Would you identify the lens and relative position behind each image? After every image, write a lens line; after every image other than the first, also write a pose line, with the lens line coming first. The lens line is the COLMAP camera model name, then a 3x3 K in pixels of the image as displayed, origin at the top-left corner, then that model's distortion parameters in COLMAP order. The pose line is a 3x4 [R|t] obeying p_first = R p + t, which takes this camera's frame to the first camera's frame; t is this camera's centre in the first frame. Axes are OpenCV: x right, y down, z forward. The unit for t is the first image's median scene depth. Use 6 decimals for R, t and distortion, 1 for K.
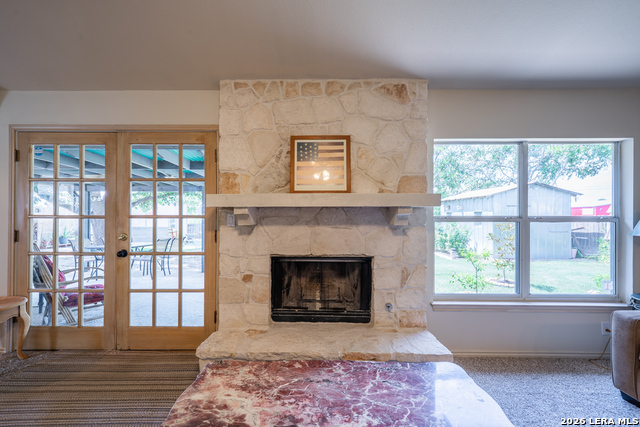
lens RADIAL K [[232.5, 0, 285.4], [0, 232.5, 214.8], [0, 0, 1]] dist [0.001776, 0.000094]
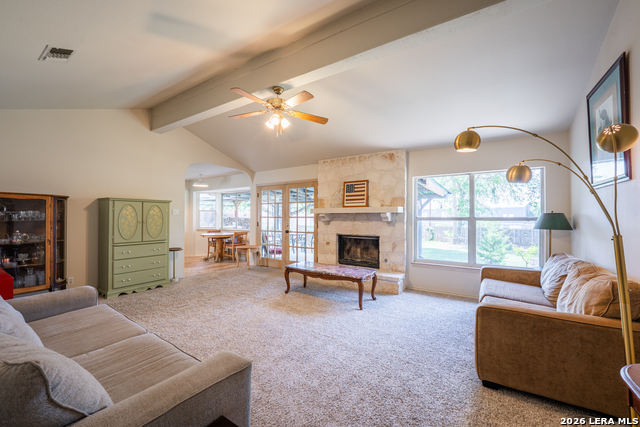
lens RADIAL K [[263.7, 0, 317.1], [0, 263.7, 214.2], [0, 0, 1]] dist [-0.007209, -0.000318]
pose [[0.838824, -0.006336, -0.544366, 1.200674], [0.000128, 0.999935, -0.011441, 0.007703], [0.544403, 0.009527, 0.838770, -1.303761]]
